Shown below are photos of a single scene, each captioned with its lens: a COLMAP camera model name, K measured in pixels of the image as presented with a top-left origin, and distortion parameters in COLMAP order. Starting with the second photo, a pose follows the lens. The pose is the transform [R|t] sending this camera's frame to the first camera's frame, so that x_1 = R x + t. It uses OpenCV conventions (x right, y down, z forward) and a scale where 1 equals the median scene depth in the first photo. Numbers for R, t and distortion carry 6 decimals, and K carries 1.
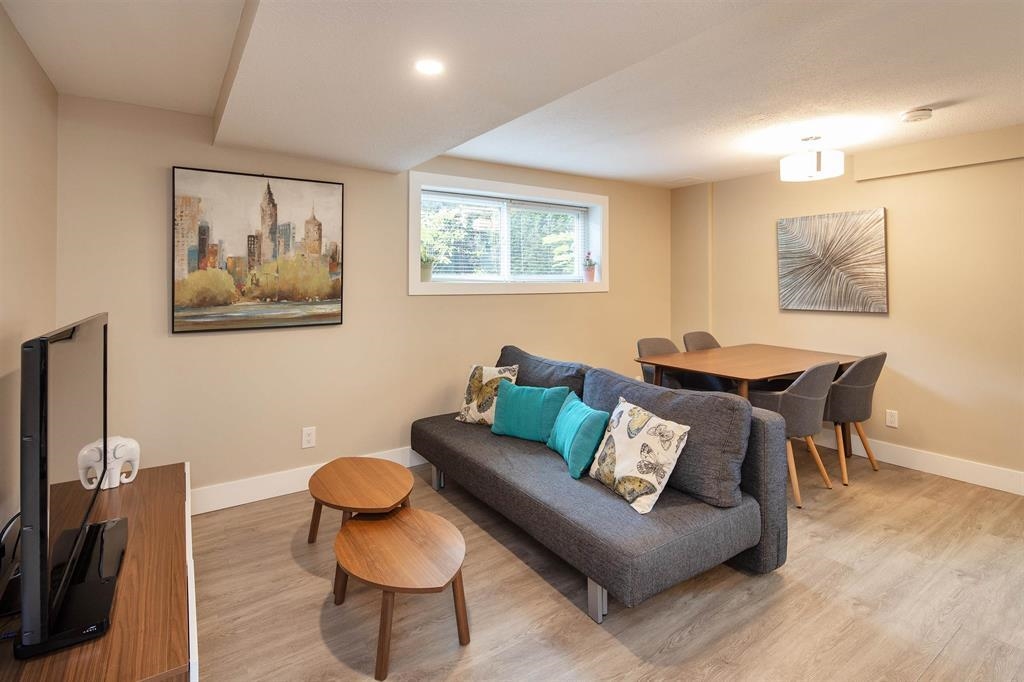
lens RADIAL K [[495.0, 0, 511.5], [0, 495.0, 277.8], [0, 0, 1]] dist [-0.001564, -0.000483]
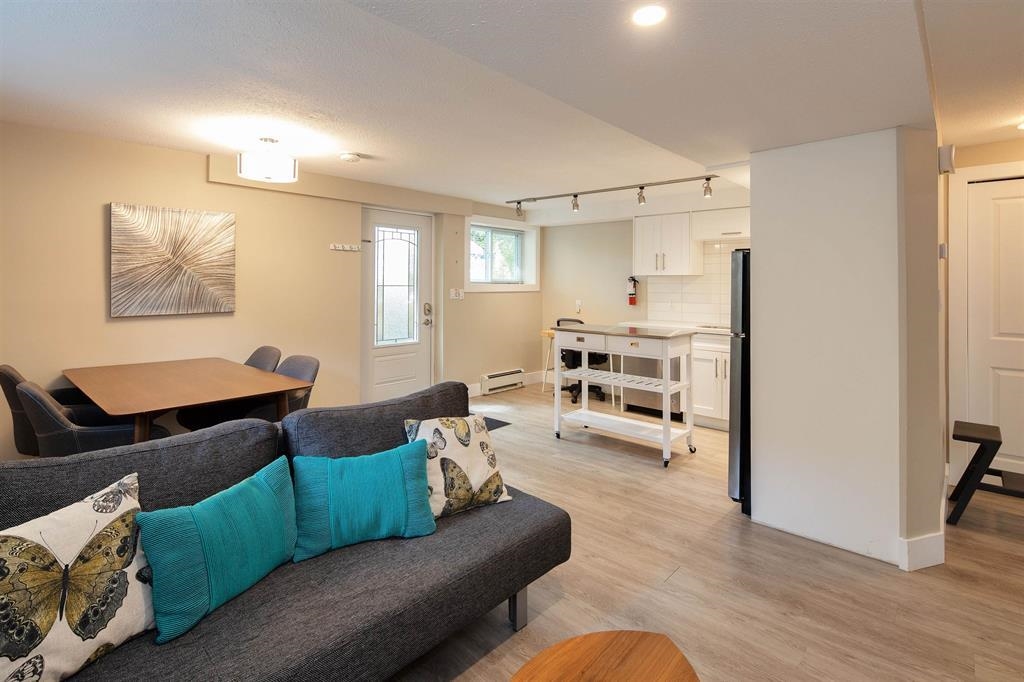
lens RADIAL K [[495.0, 0, 501.8], [0, 495.0, 283.5], [0, 0, 1]] dist [-0.001564, -0.000483]
pose [[-0.215656, -0.001355, 0.976469, -0.508335], [-0.010467, 0.999945, -0.000924, 0.005499], [-0.976413, -0.010420, -0.215658, 0.815488]]
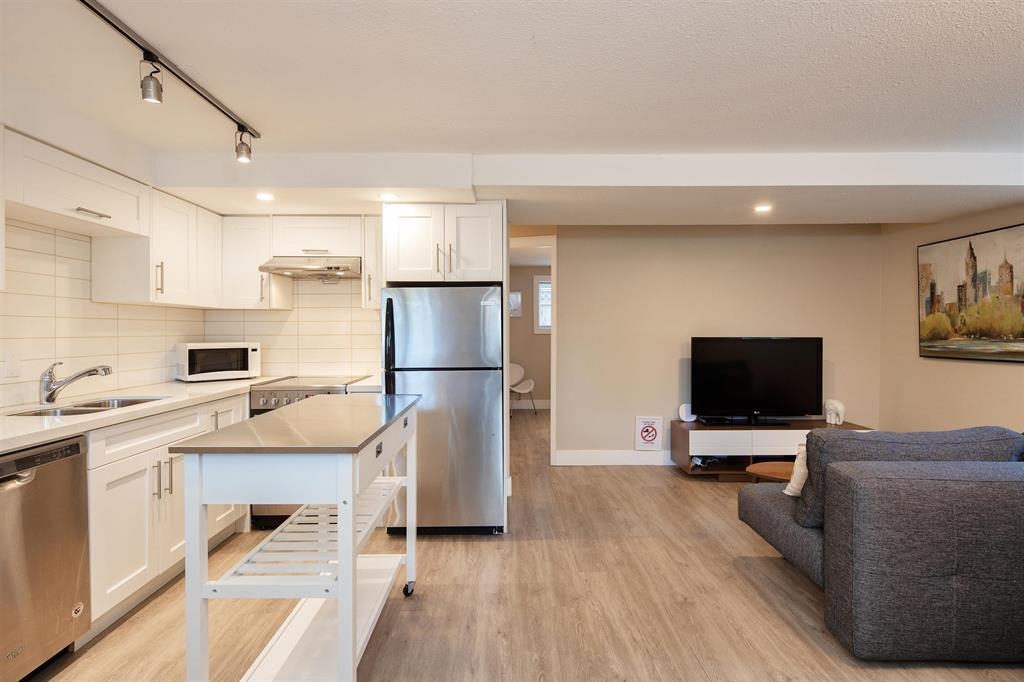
lens RADIAL K [[495.0, 0, 510.6], [0, 495.0, 334.4], [0, 0, 1]] dist [-0.001564, -0.000483]
pose [[-0.555253, 0.007624, -0.831646, 1.155163], [0.005640, 0.999970, 0.005401, 0.026701], [0.831662, -0.001691, -0.555280, 0.732958]]
